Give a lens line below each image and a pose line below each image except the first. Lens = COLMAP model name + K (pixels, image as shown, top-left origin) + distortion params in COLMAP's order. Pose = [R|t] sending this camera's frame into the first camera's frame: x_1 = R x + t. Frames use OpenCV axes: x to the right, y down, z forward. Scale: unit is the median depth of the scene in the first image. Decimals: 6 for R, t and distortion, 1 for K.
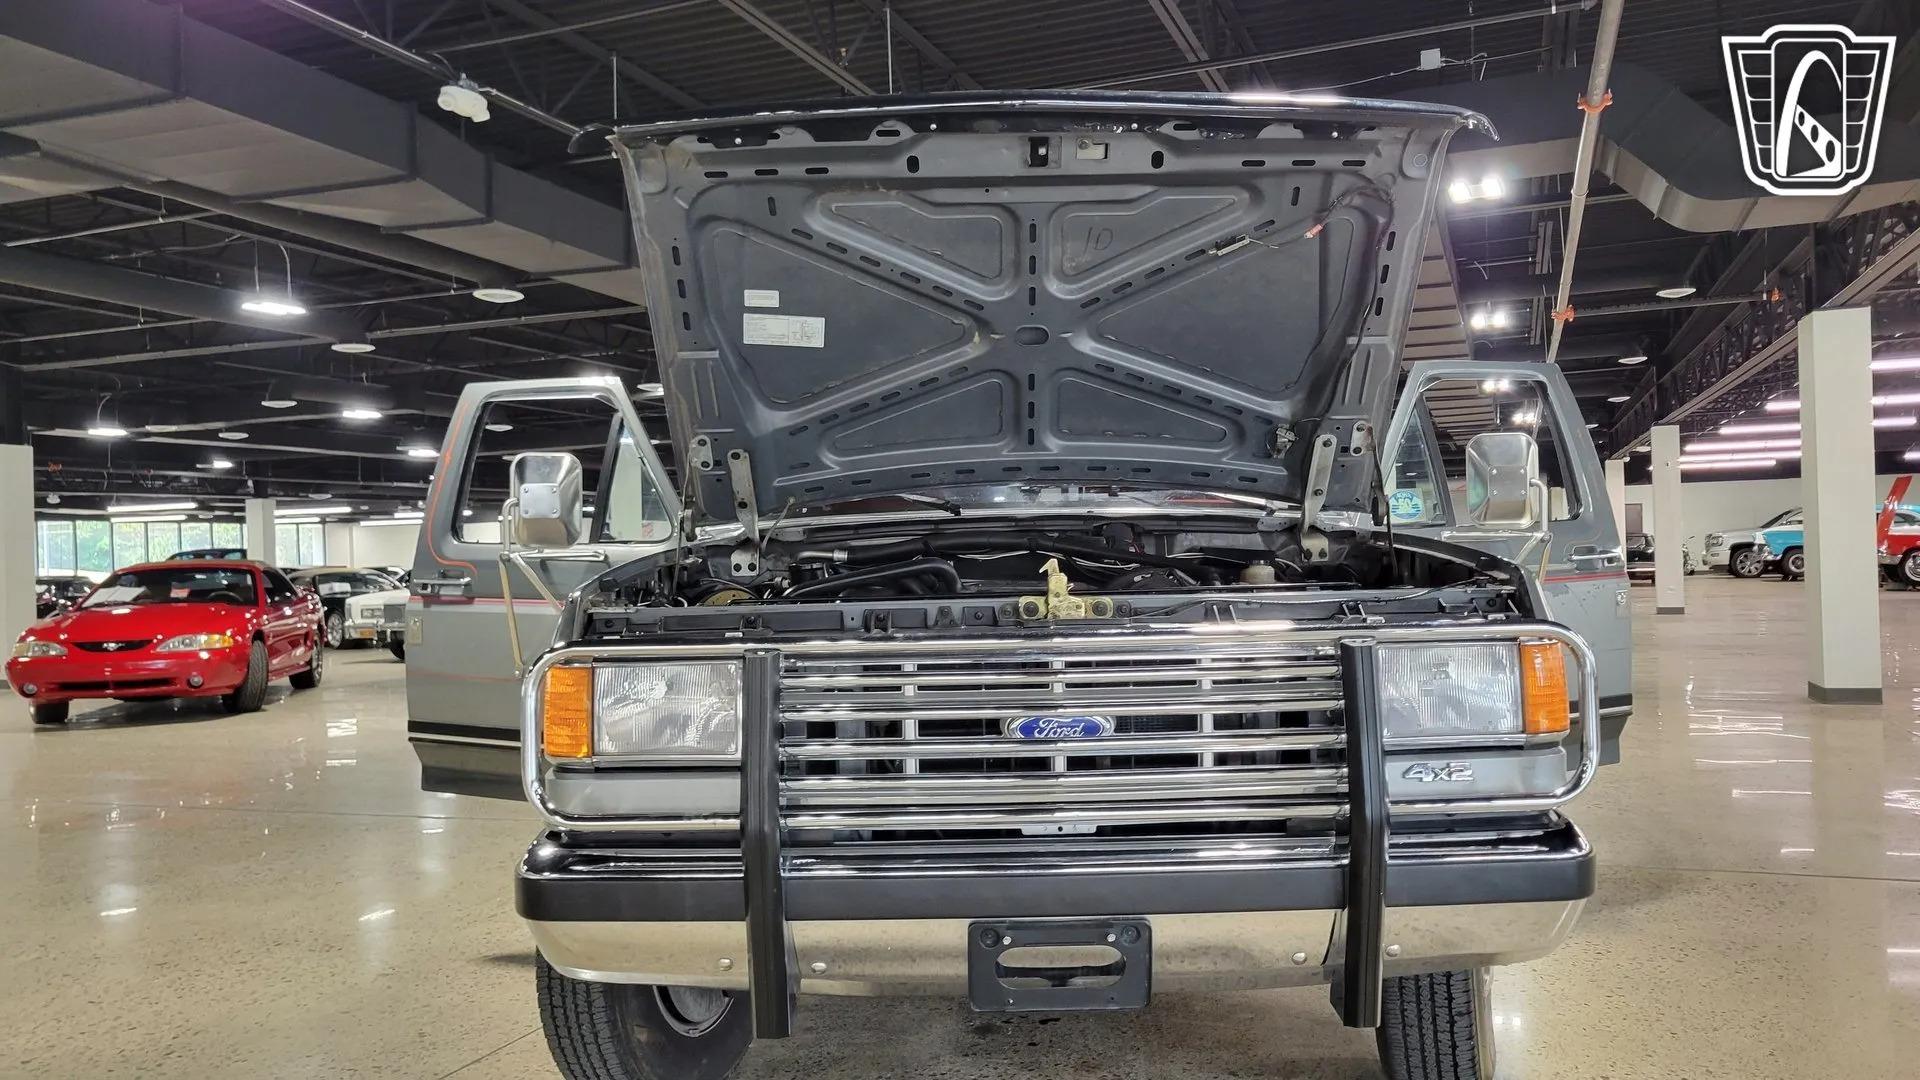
lens RADIAL K [[1521.7, 0, 968.6], [0, 1521.7, 531.2], [0, 0, 1]] dist [0.032506, 0.008515]
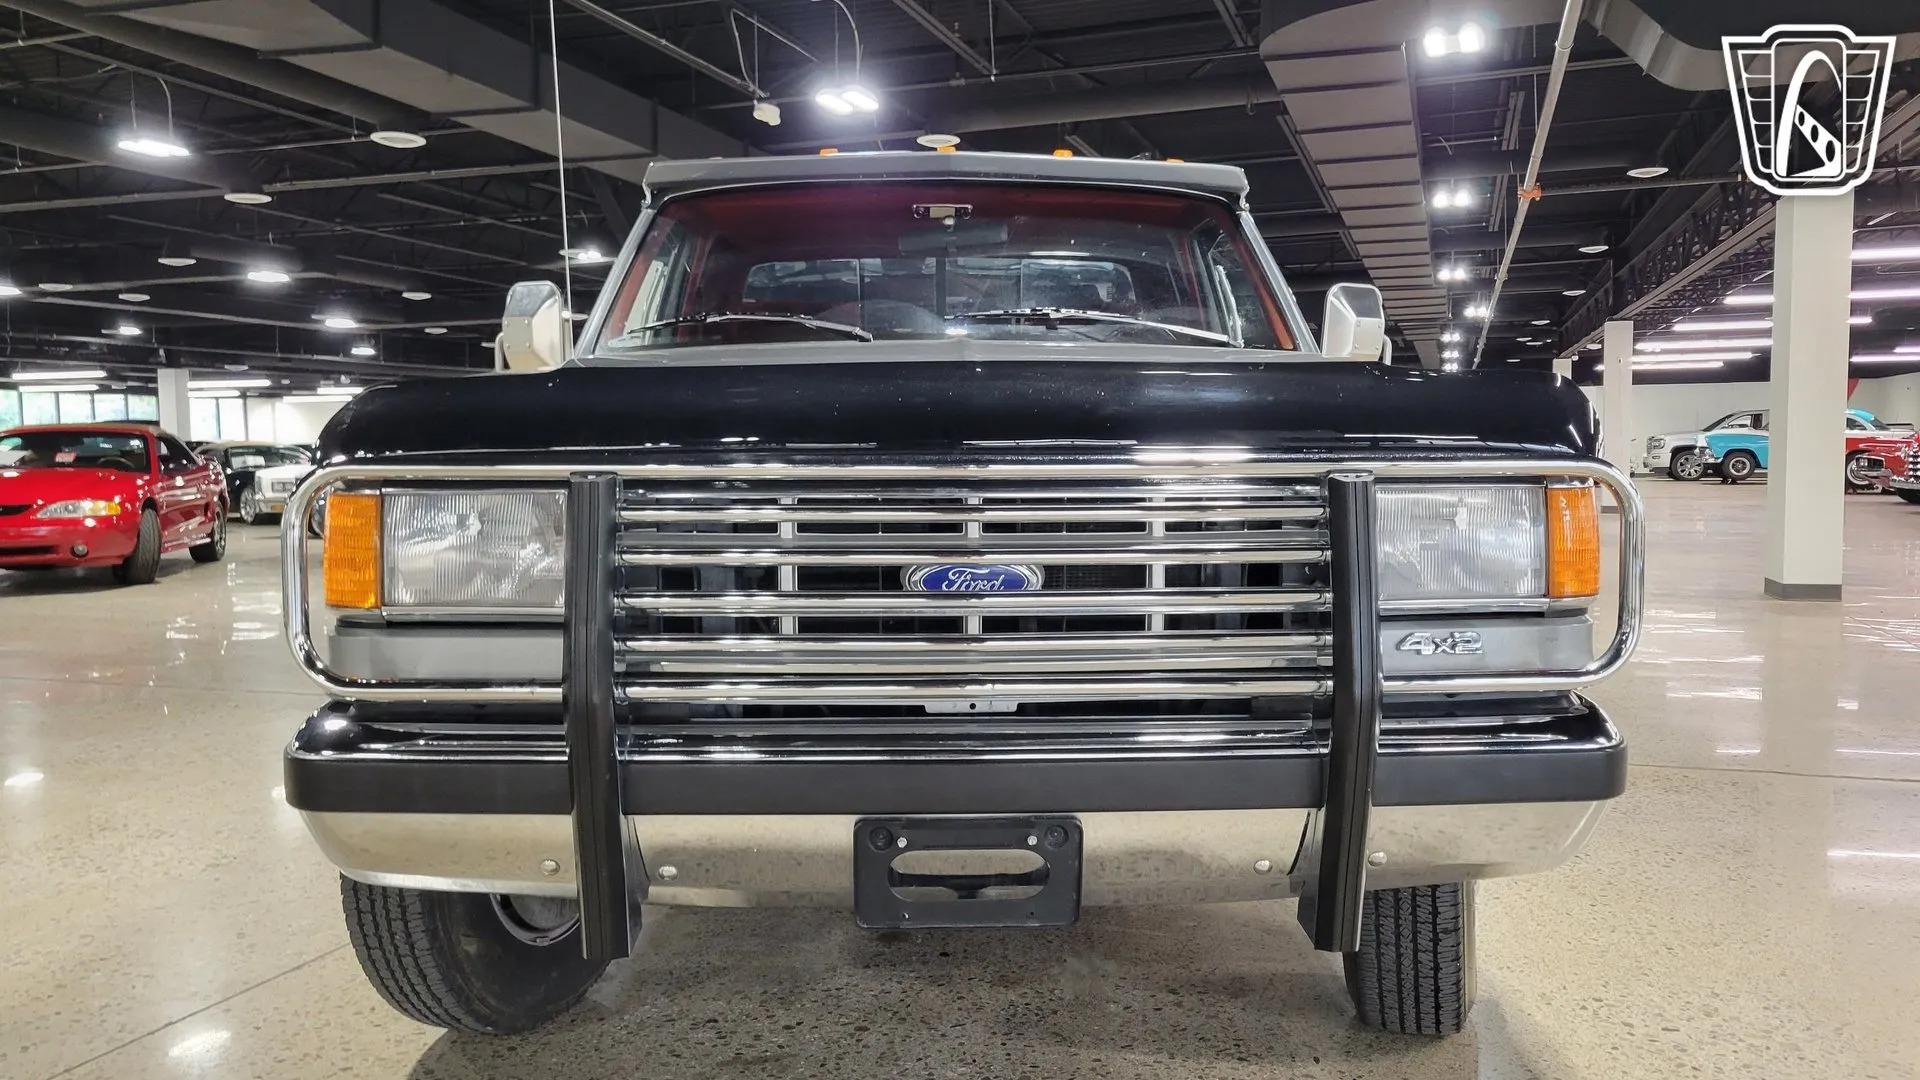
lens RADIAL K [[1394.7, 0, 956.8], [0, 1394.7, 541.3], [0, 0, 1]] dist [0.042259, -0.016627]
pose [[0.999621, 0.016702, 0.021871, 0.028048], [-0.018037, 0.997892, 0.062338, 0.051257], [-0.020784, -0.062709, 0.997815, 0.220251]]
